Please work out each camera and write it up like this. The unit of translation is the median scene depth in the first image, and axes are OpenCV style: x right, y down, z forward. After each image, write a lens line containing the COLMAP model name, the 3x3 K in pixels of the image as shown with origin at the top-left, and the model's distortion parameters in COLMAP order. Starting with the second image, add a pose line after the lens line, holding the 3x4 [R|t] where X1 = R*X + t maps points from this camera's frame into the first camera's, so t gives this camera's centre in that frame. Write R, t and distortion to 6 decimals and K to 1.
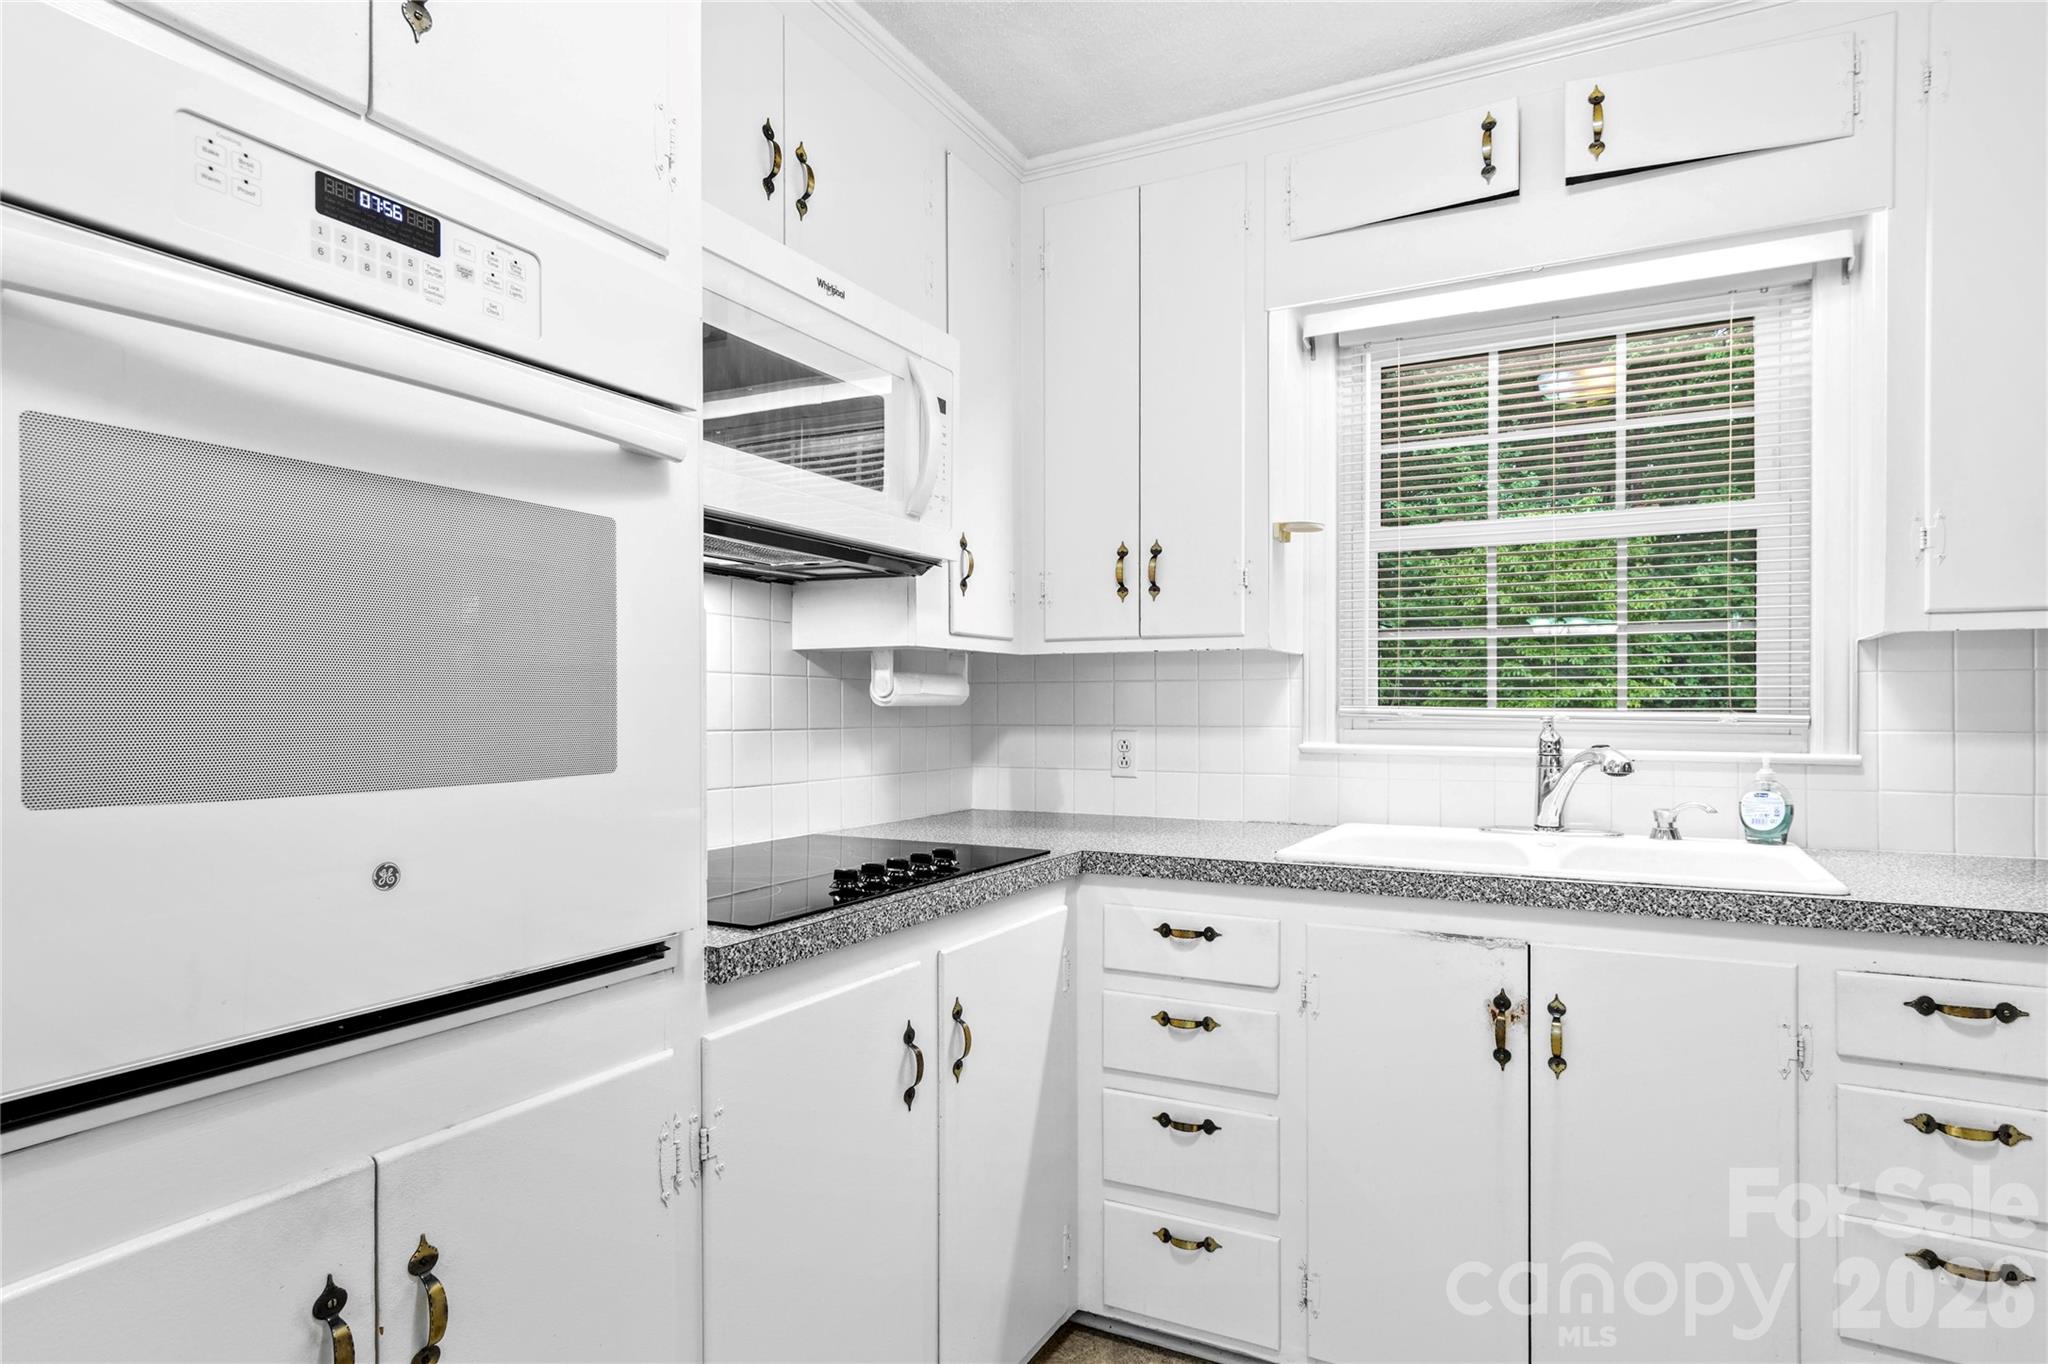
lens RADIAL K [[1110.8, 0, 1068.8], [0, 1110.8, 713.8], [0, 0, 1]] dist [0.005068, 0.001345]
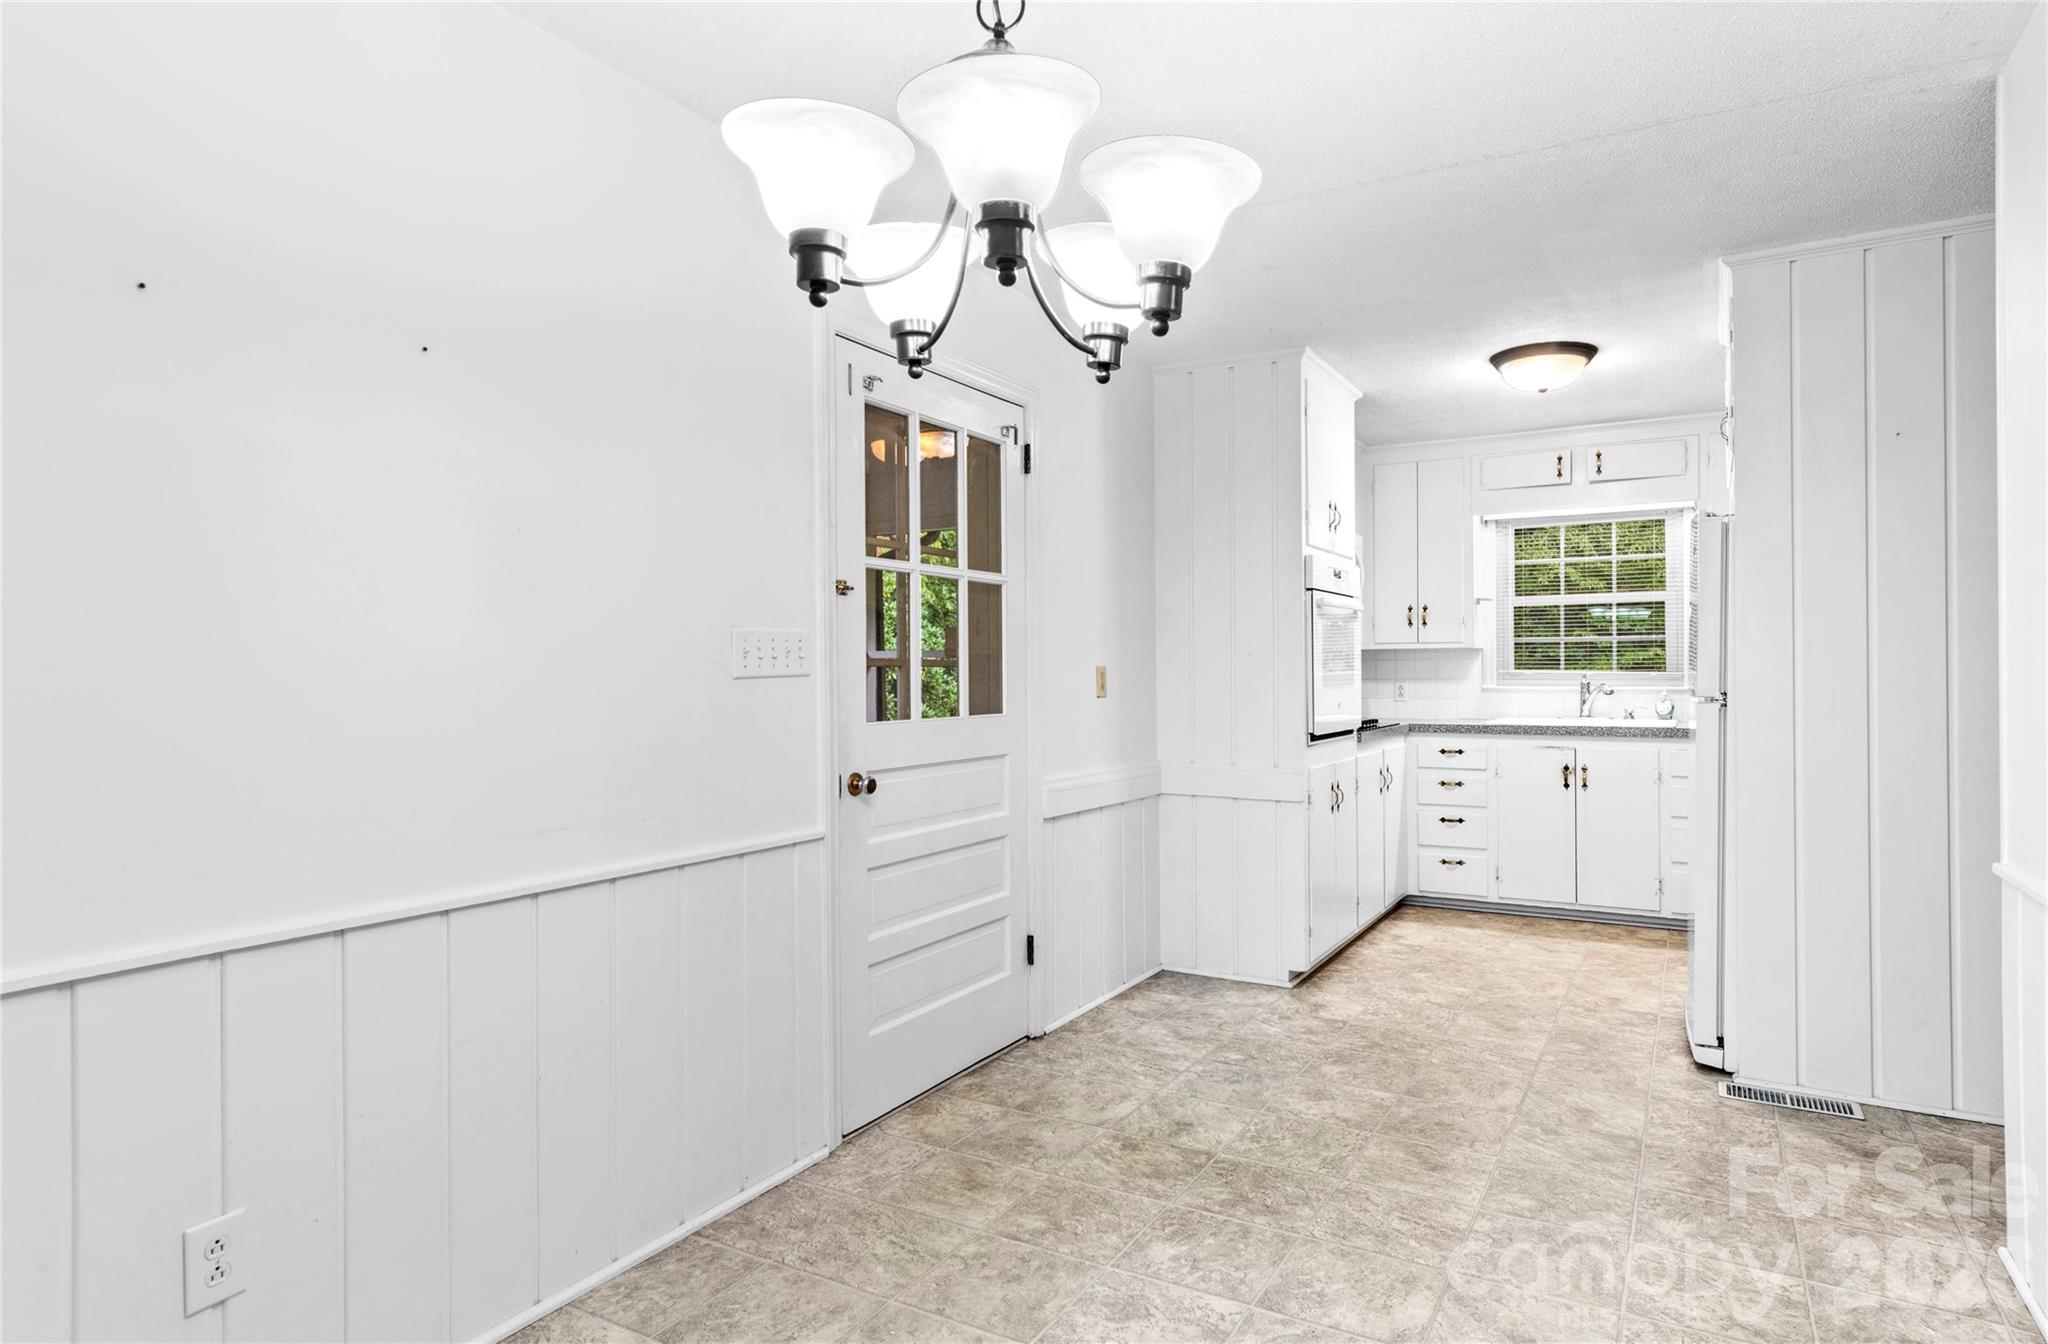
lens RADIAL K [[1159.5, 0, 1058.8], [0, 1159.5, 674.1], [0, 0, 1]] dist [0.000554, -0.001498]
pose [[0.998814, -0.005324, -0.048401, -0.712571], [0.005178, 0.999982, -0.003140, 0.005653], [0.048417, 0.002886, 0.998823, -1.891308]]
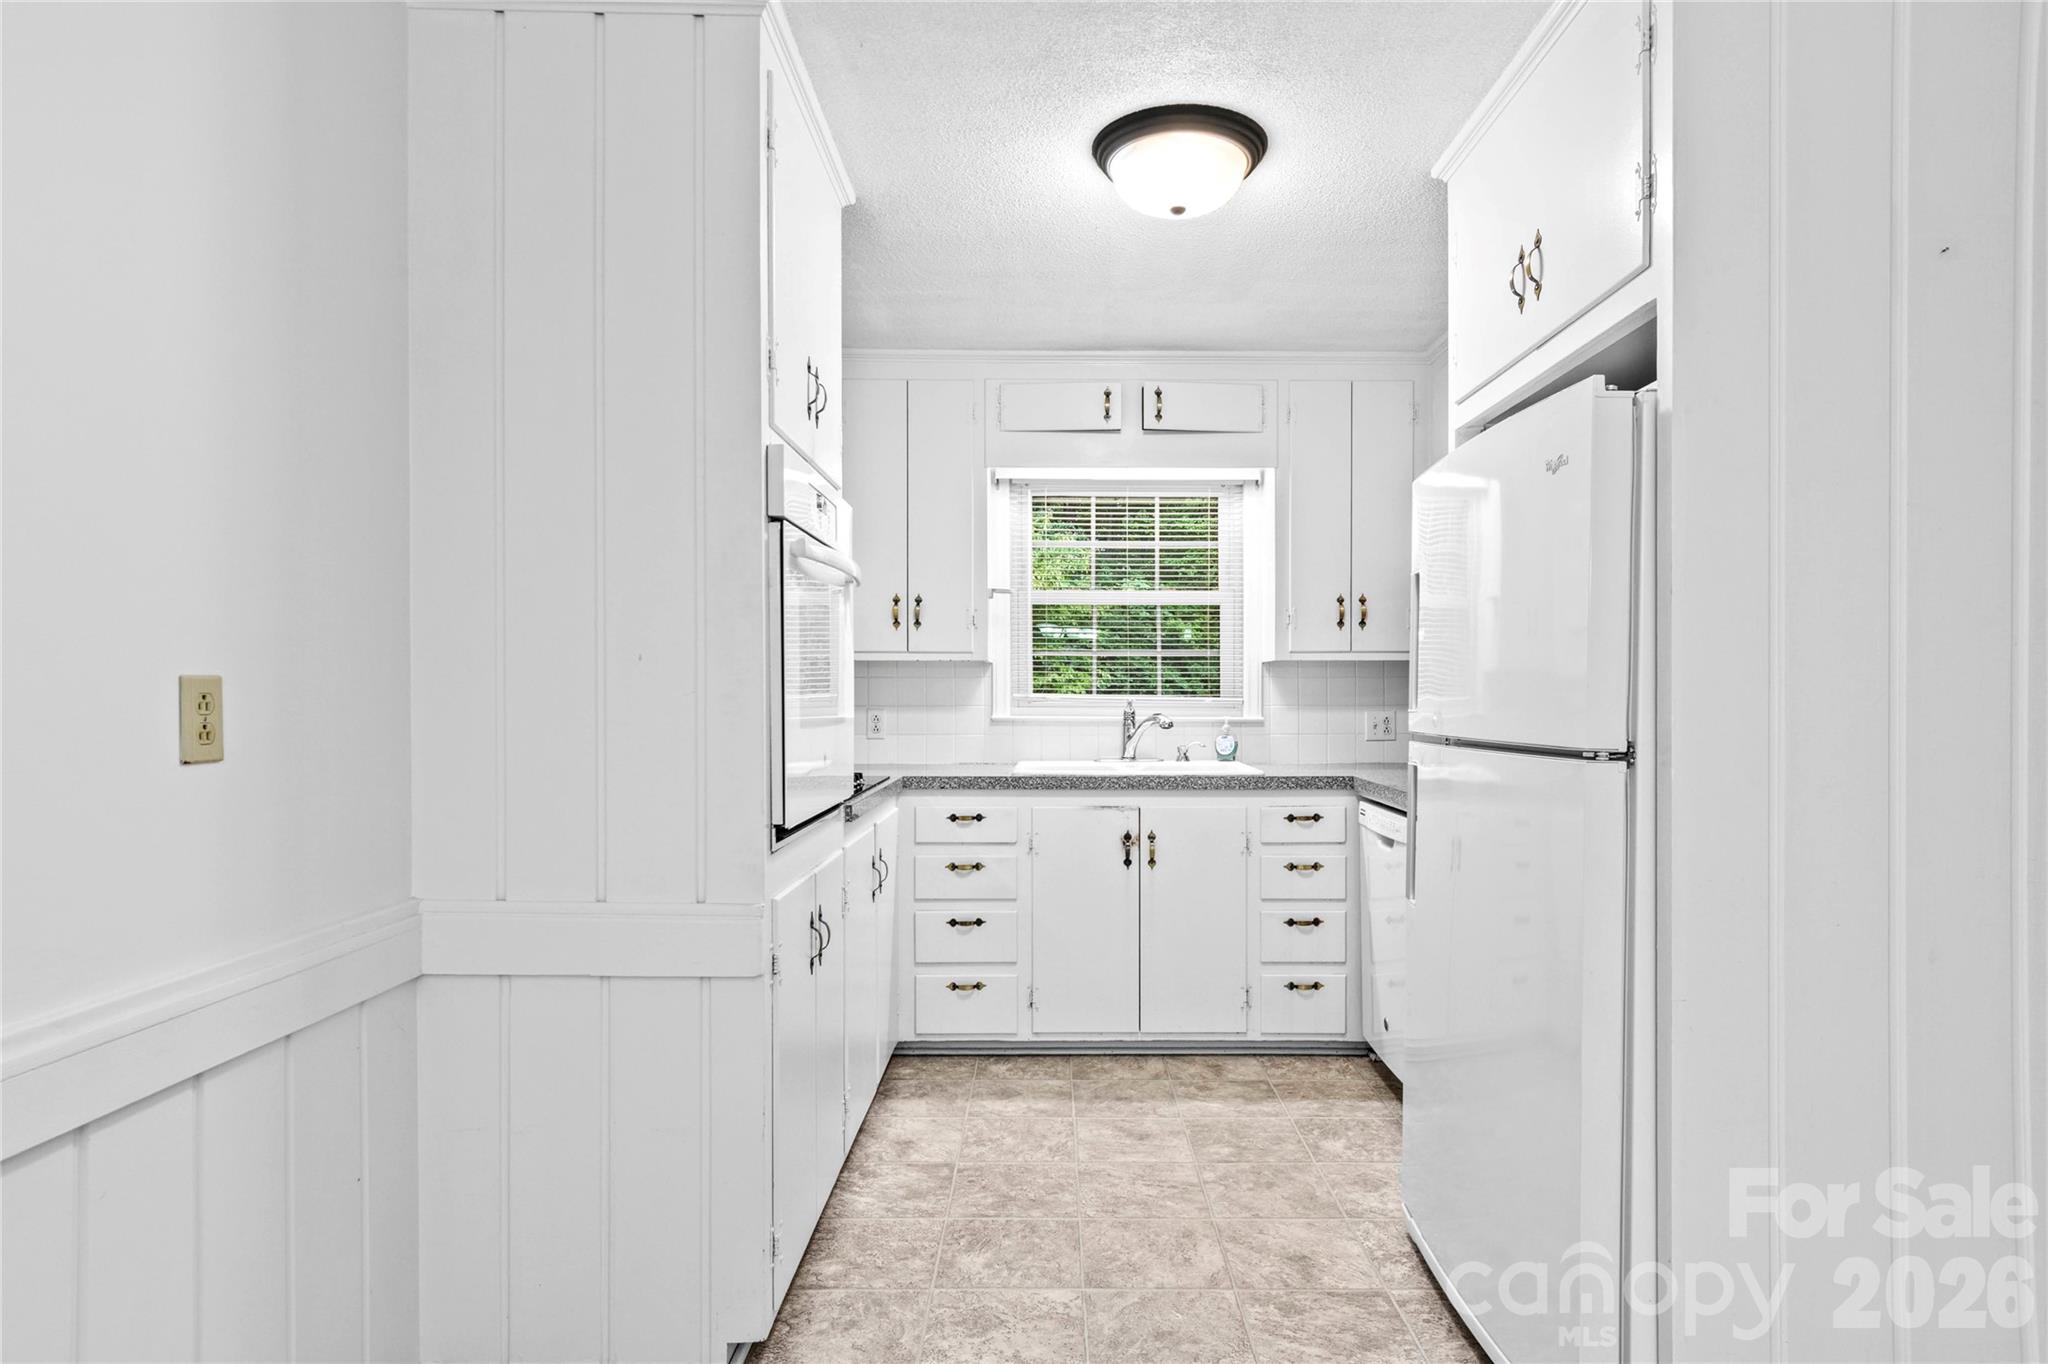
lens RADIAL K [[1127.9, 0, 1064.7], [0, 1127.9, 701.2], [0, 0, 1]] dist [-0.000816, -0.000286]
pose [[0.889782, -0.002781, 0.456377, -0.575238], [0.001872, 0.999995, 0.002444, 0.000976], [-0.456381, -0.001320, 0.889783, -0.698406]]
